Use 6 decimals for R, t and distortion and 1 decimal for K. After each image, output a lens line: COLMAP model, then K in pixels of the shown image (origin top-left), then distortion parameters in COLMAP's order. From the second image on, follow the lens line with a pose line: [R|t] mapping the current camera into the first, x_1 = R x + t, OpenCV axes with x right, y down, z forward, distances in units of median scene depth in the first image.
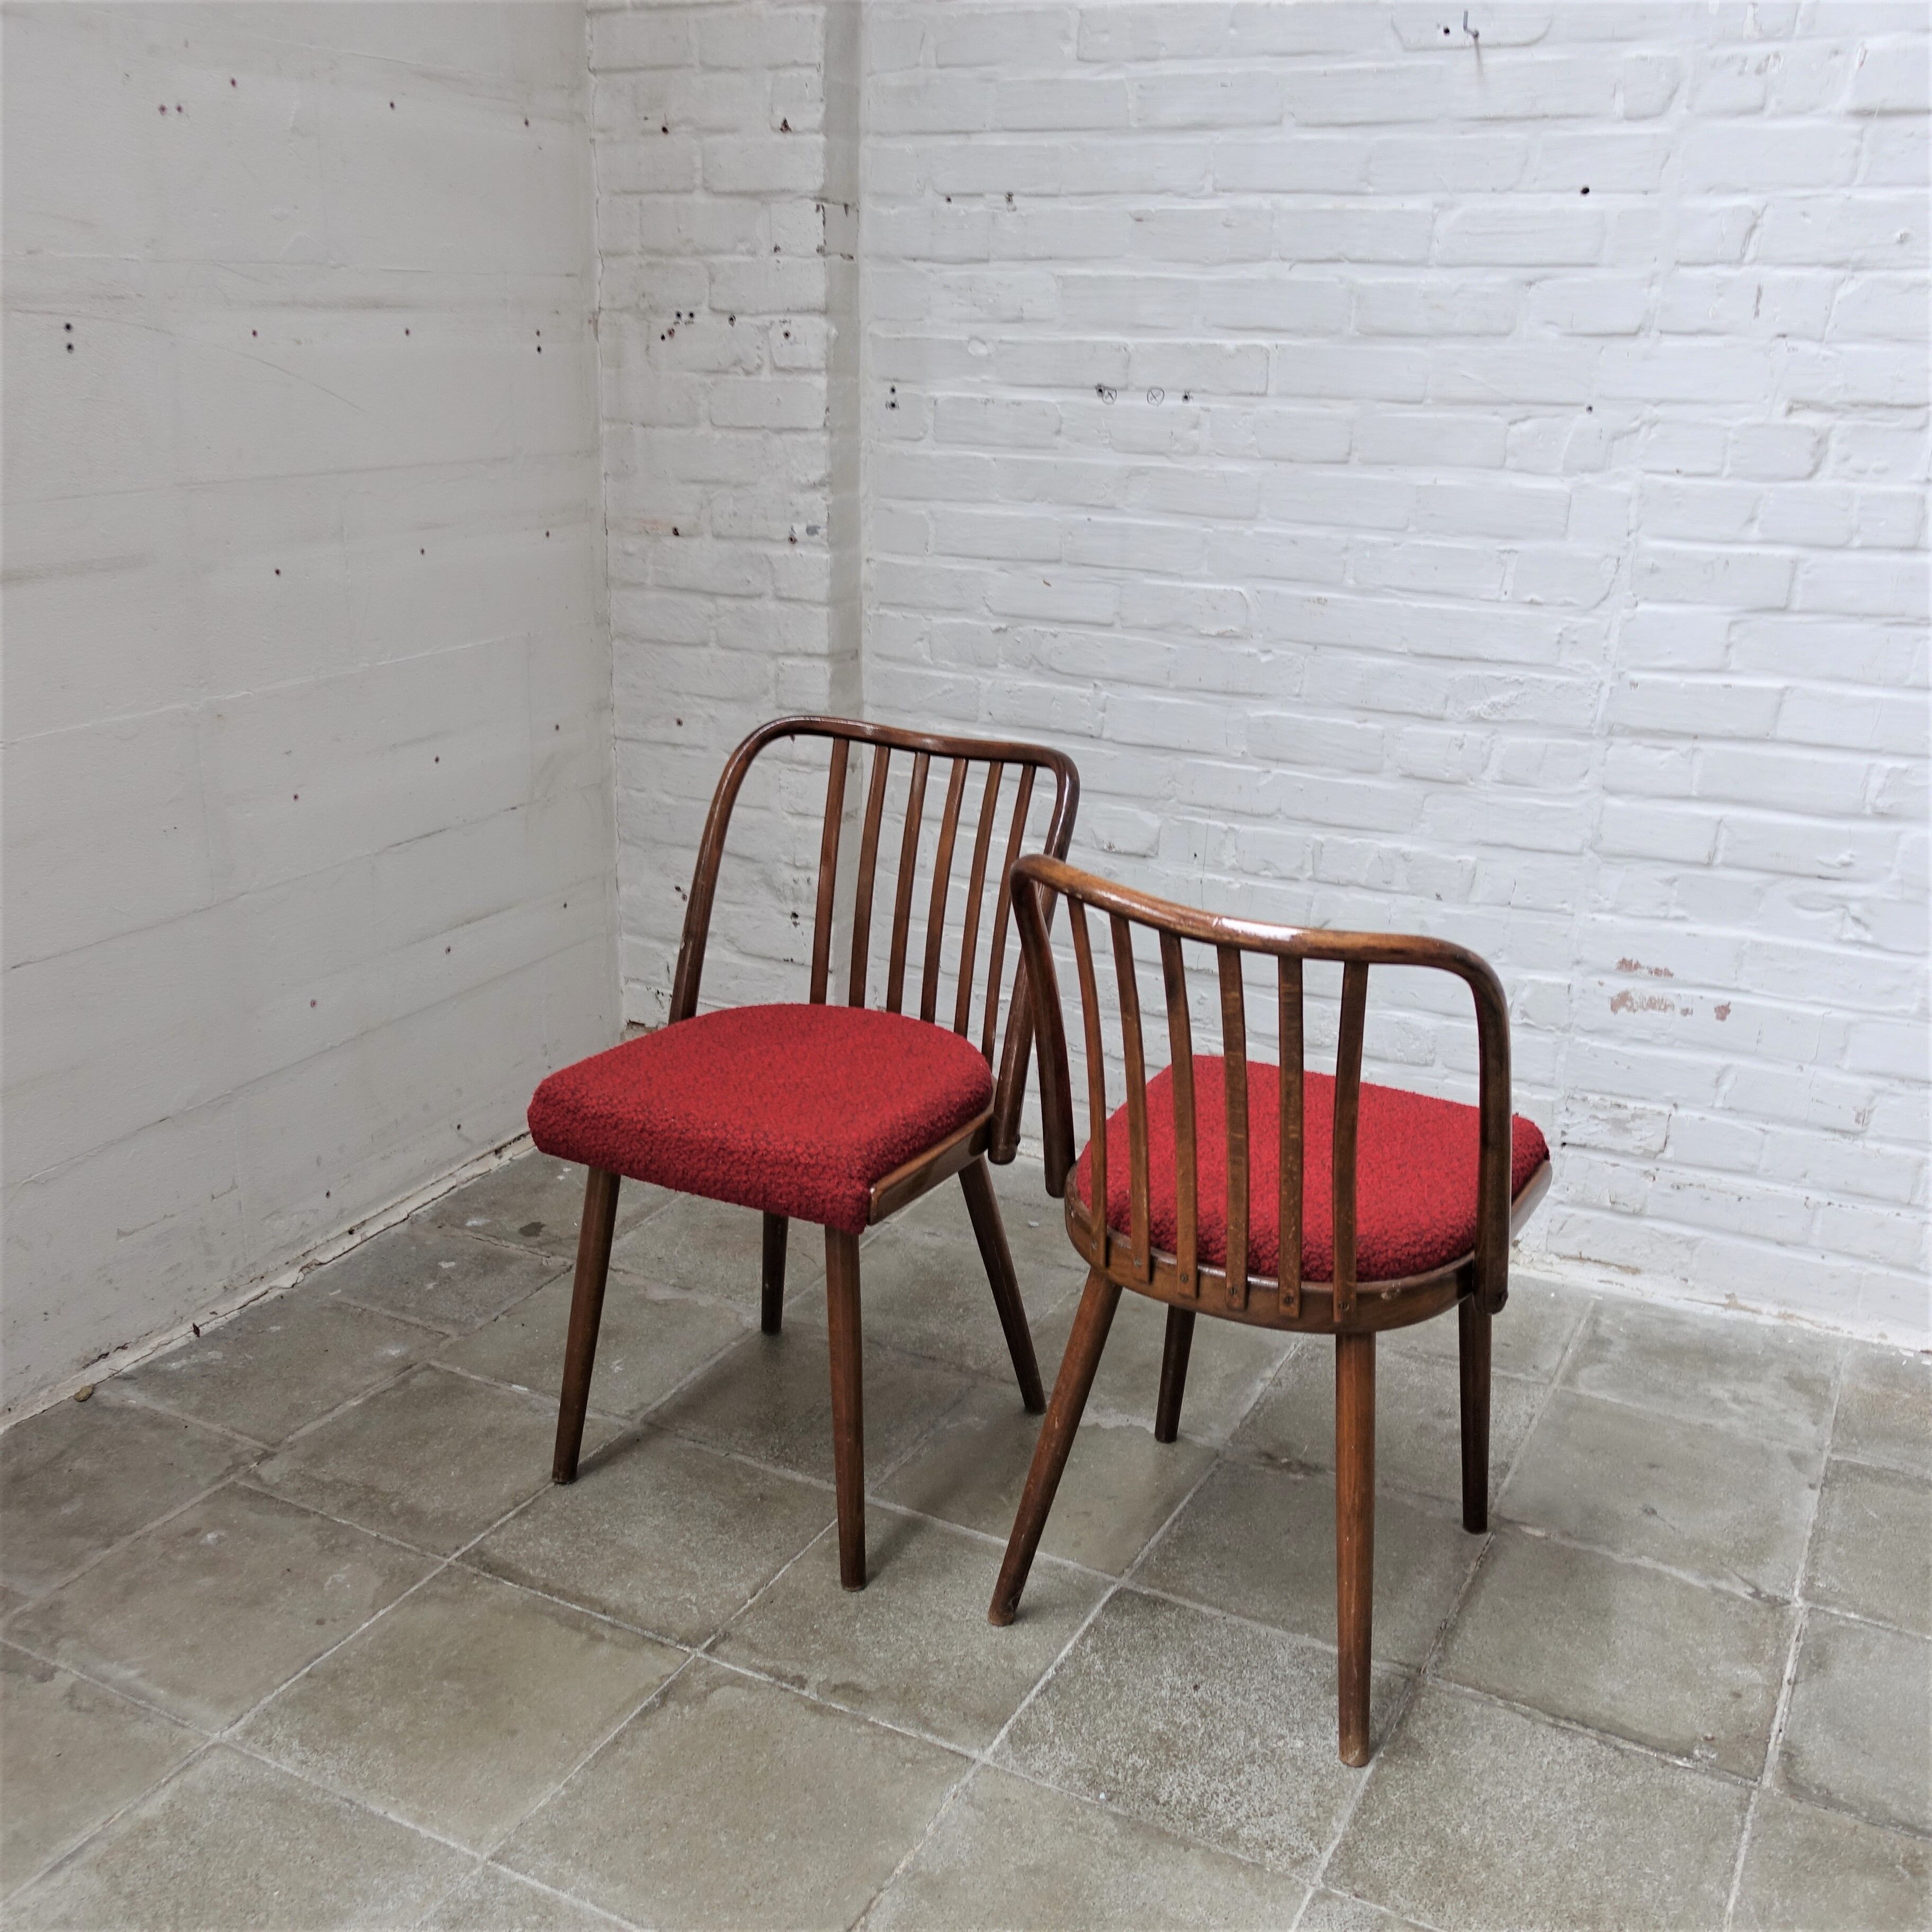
lens RADIAL K [[2023.1, 0, 966.0], [0, 2023.1, 966.0], [0, 0, 1]] dist [0.016923, 0.021961]
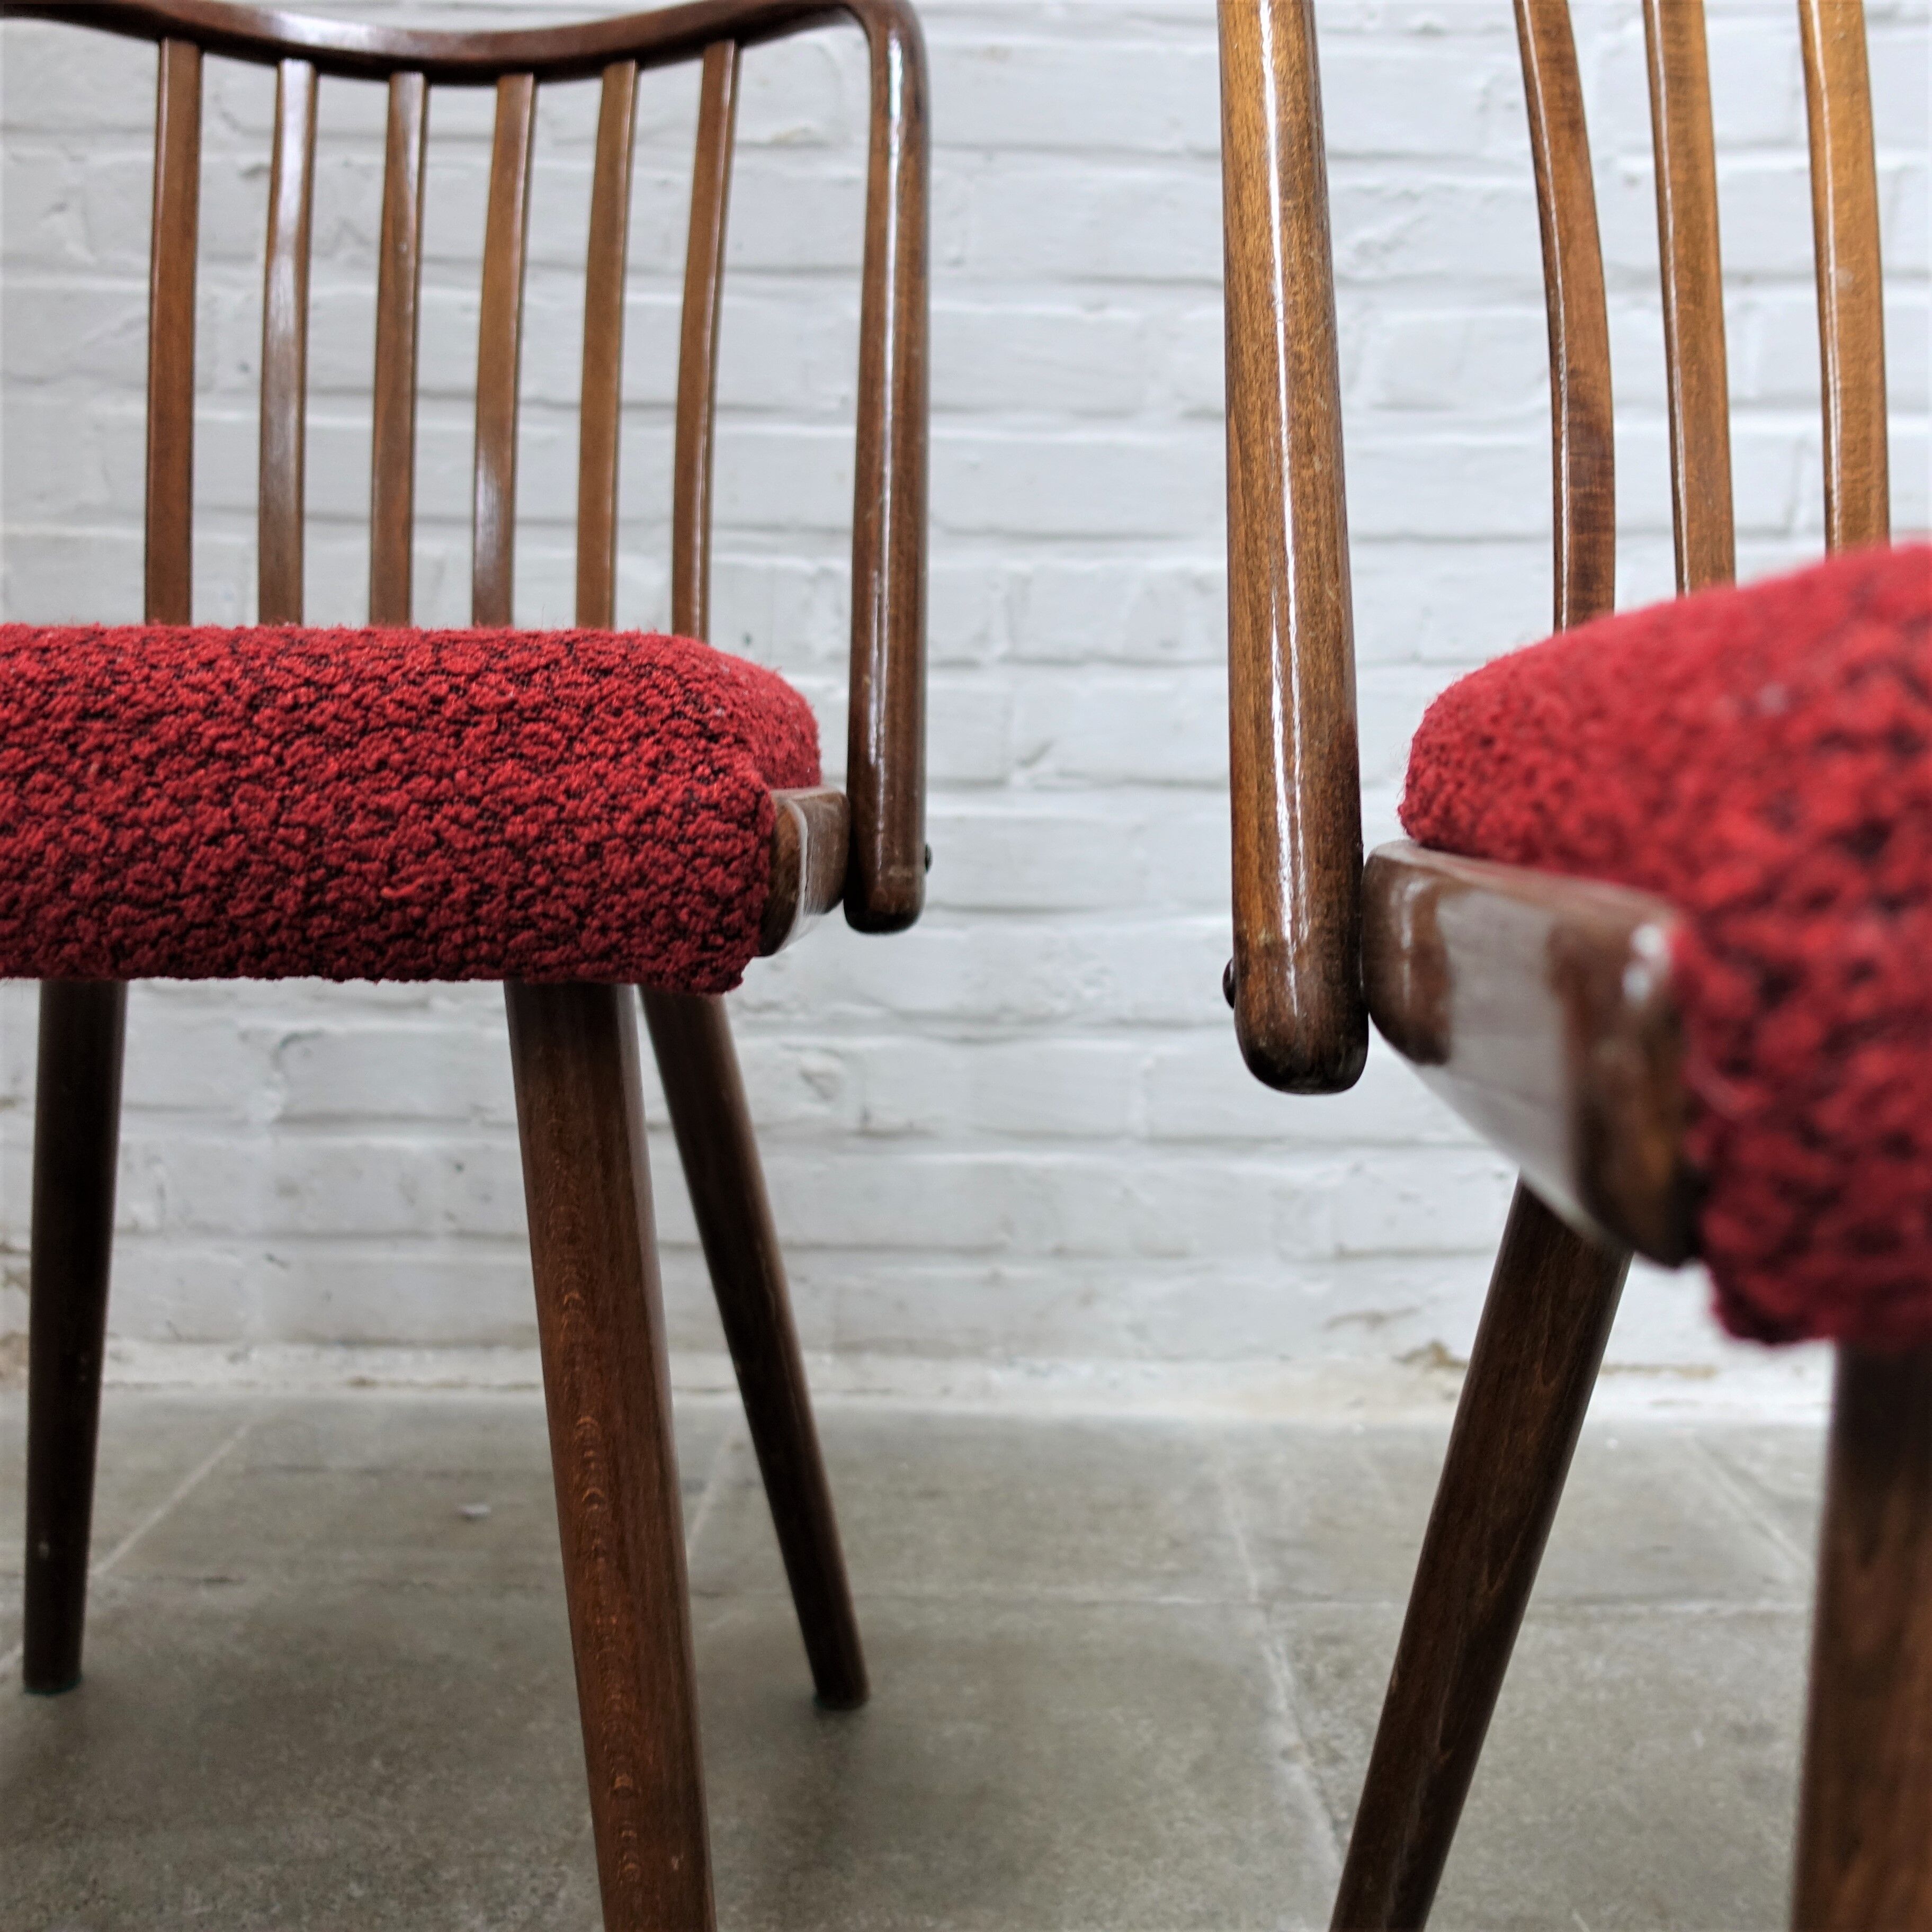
lens RADIAL K [[2588.1, 0, 956.8], [0, 2588.1, 1080.8], [0, 0, 1]] dist [0.001085, 0.010454]
pose [[0.890074, -0.067211, 0.450833, -0.126929], [0.141426, 0.980978, -0.132969, 0.139422], [-0.433321, 0.182111, 0.882649, 0.500163]]
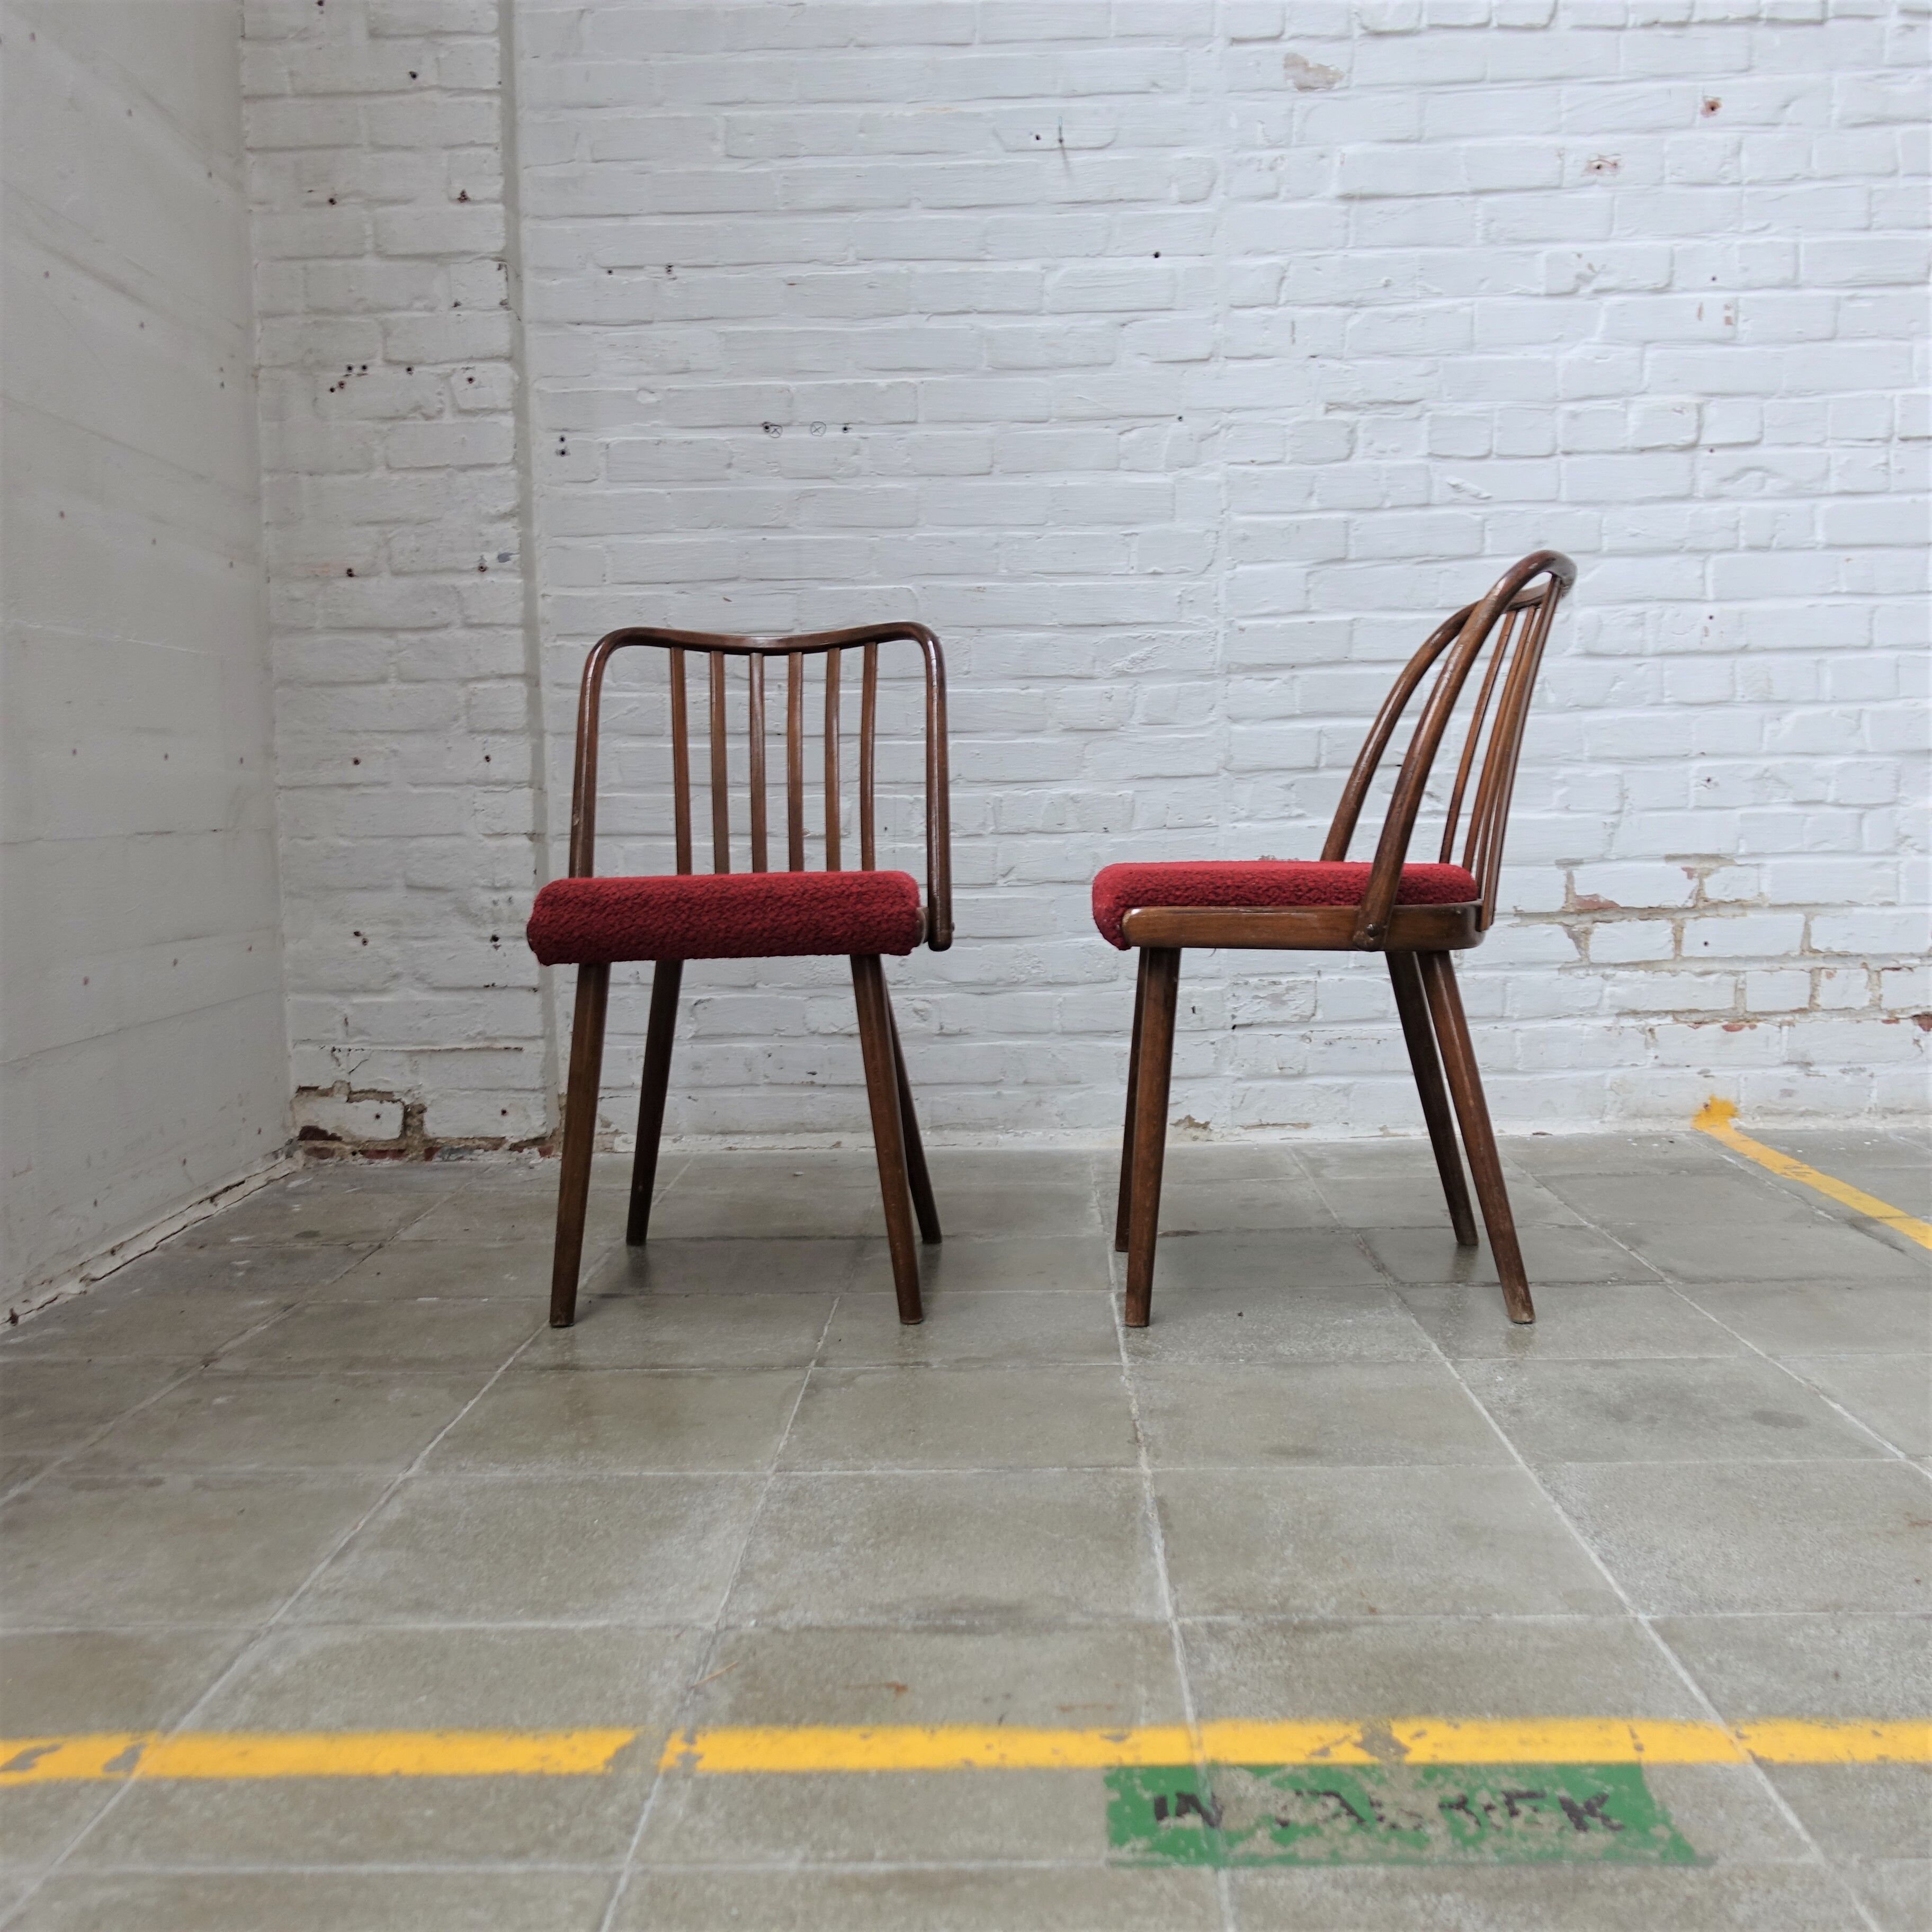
lens RADIAL K [[2023.1, 0, 966.0], [0, 2023.1, 966.0], [0, 0, 1]] dist [0.016923, 0.021961]
pose [[0.899811, -0.073176, 0.430100, -0.354431], [0.171161, 0.966008, -0.193733, 0.258167], [-0.401303, 0.247940, 0.881749, 0.013963]]
